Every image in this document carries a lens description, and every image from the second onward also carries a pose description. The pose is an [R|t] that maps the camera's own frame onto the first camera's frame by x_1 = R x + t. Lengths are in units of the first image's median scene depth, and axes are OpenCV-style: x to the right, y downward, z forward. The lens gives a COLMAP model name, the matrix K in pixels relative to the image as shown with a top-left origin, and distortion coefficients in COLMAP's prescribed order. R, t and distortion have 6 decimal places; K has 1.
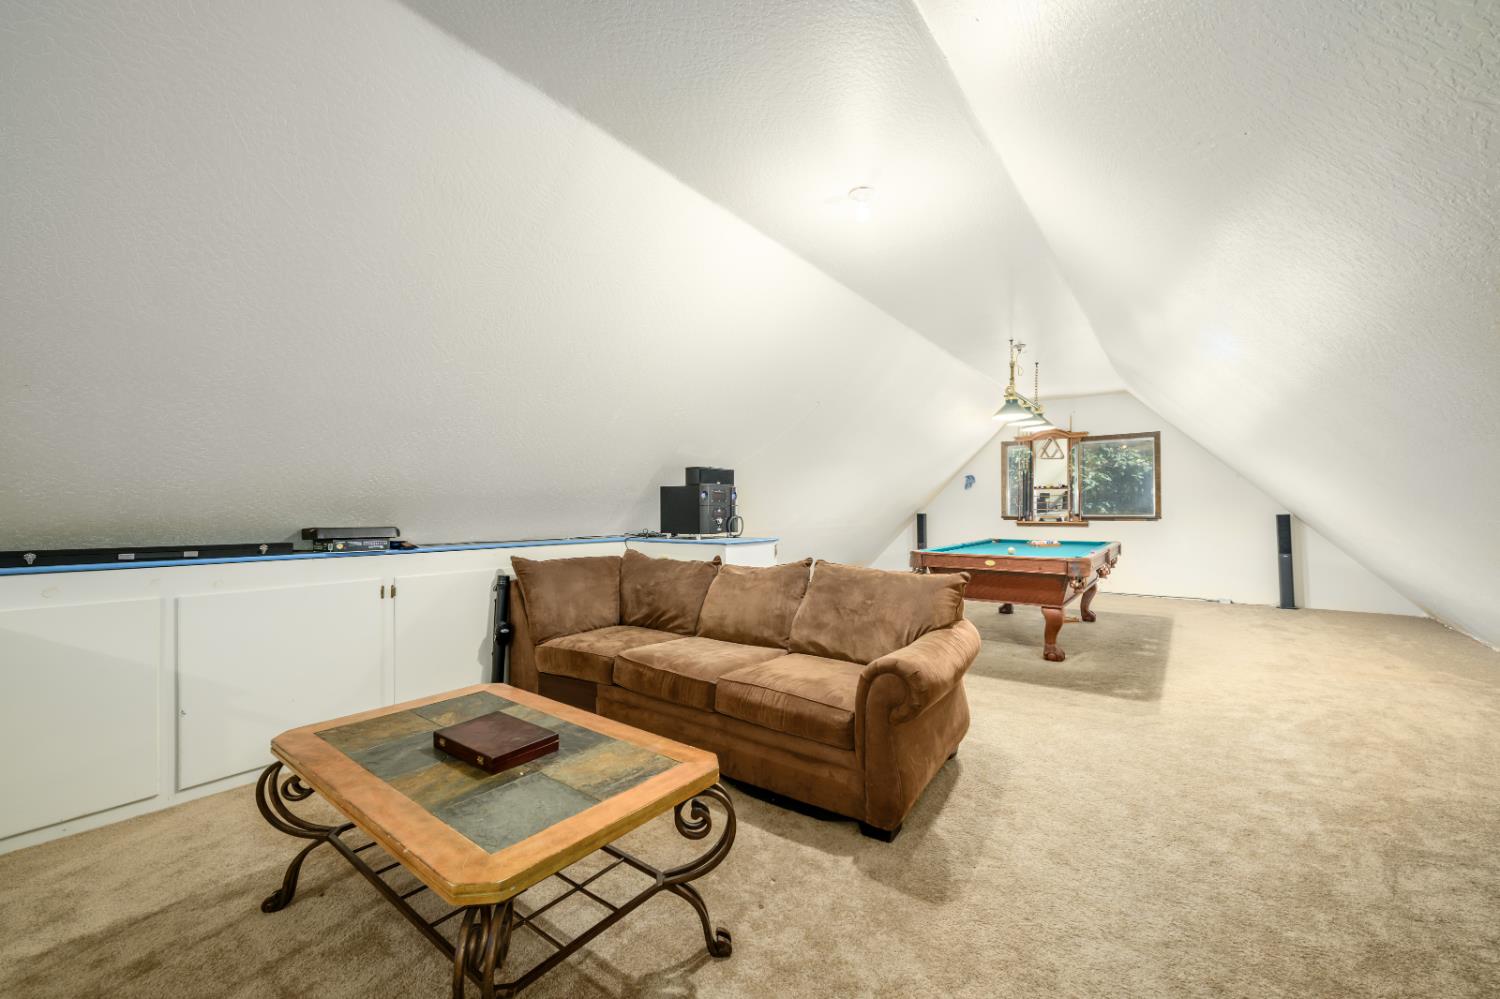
lens RADIAL K [[587.0, 0, 759.4], [0, 587.0, 505.9], [0, 0, 1]] dist [0.000842, -0.000061]
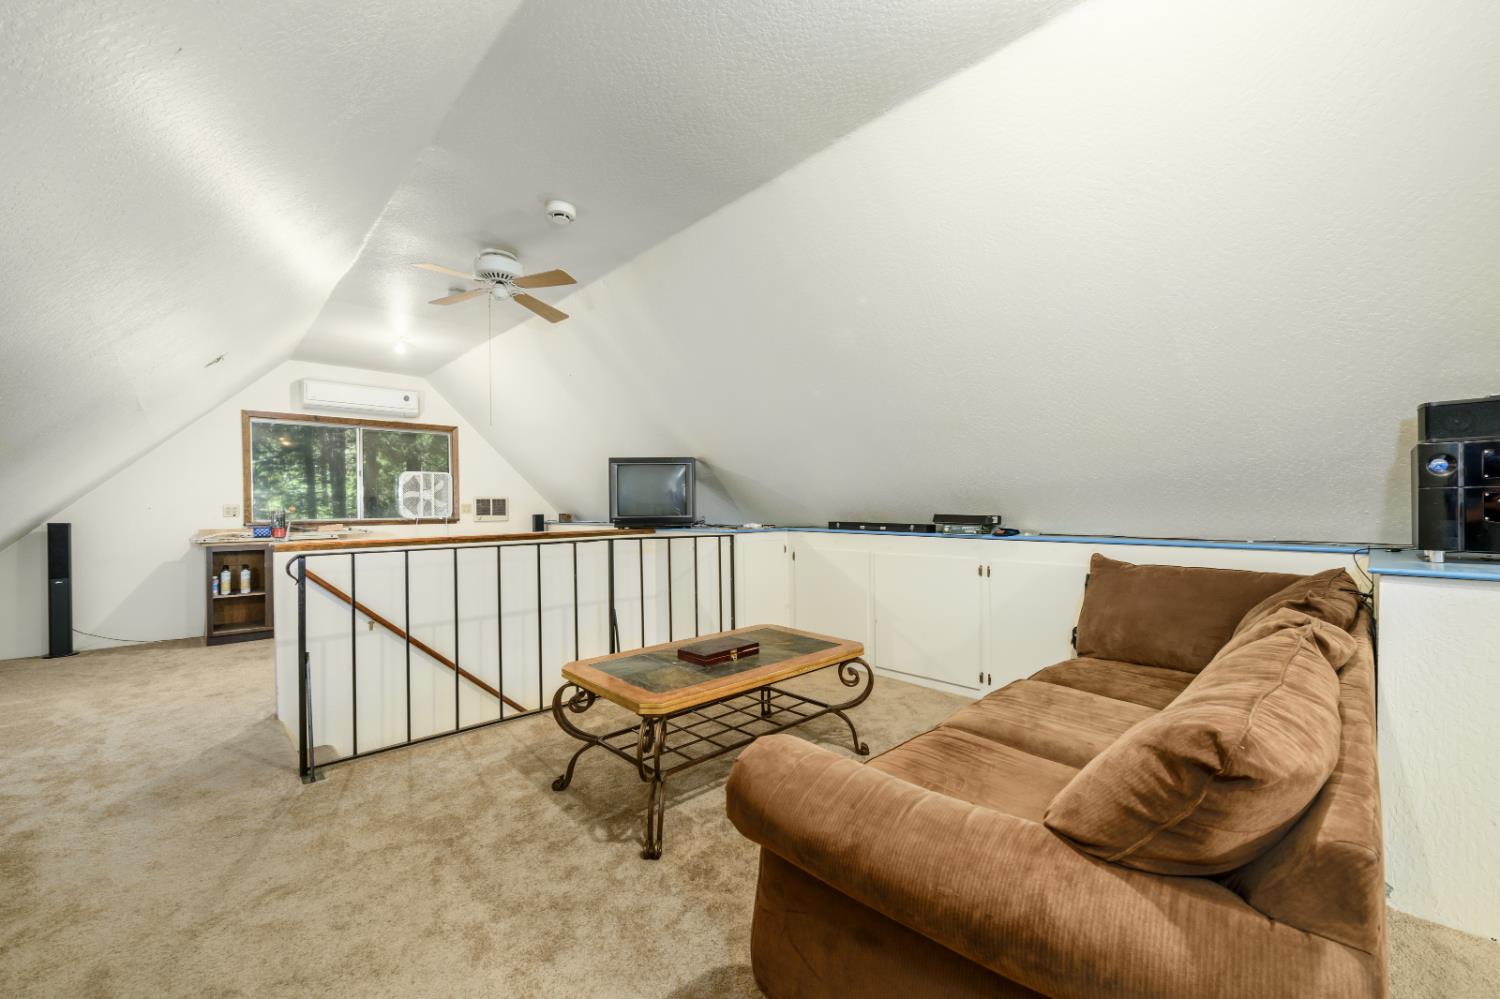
lens RADIAL K [[587.0, 0, 759.4], [0, 587.0, 505.9], [0, 0, 1]] dist [0.000842, -0.000061]
pose [[-0.160840, 0.004492, -0.986970, 1.085122], [0.009734, 0.999948, 0.002965, 0.017216], [0.986932, -0.009130, -0.160876, 1.396230]]
